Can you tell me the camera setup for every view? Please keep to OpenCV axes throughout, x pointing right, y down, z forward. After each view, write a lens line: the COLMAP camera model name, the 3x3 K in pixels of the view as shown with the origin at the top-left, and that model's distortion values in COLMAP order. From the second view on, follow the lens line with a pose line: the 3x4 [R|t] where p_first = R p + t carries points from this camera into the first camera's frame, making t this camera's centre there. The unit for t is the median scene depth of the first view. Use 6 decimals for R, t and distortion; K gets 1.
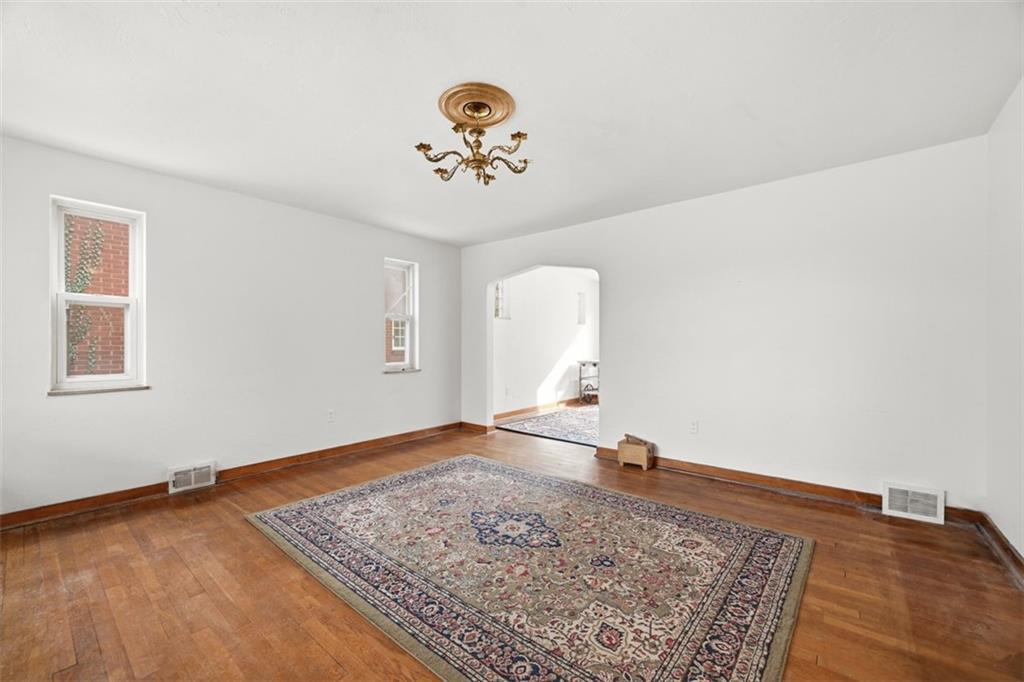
lens RADIAL K [[405.7, 0, 507.1], [0, 405.7, 341.4], [0, 0, 1]] dist [0.000580, 0.000047]
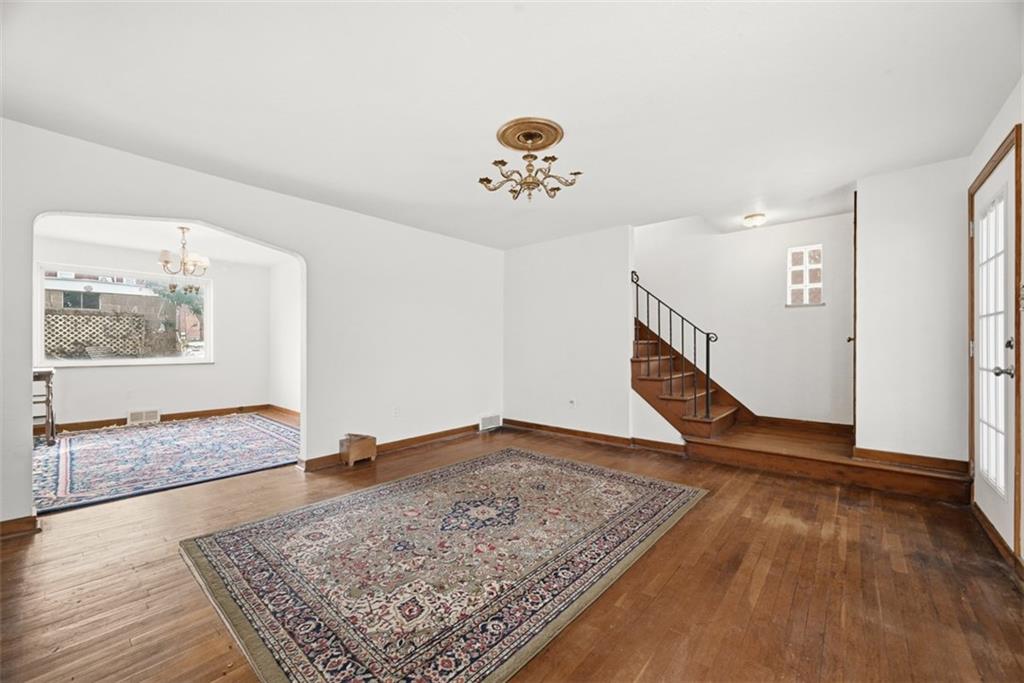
lens RADIAL K [[405.7, 0, 509.1], [0, 405.7, 342.4], [0, 0, 1]] dist [0.000580, 0.000047]
pose [[0.014917, 0.006366, 0.999868, -1.082021], [-0.009479, 0.999936, -0.006225, 0.010329], [-0.999844, -0.009385, 0.014976, 0.923103]]
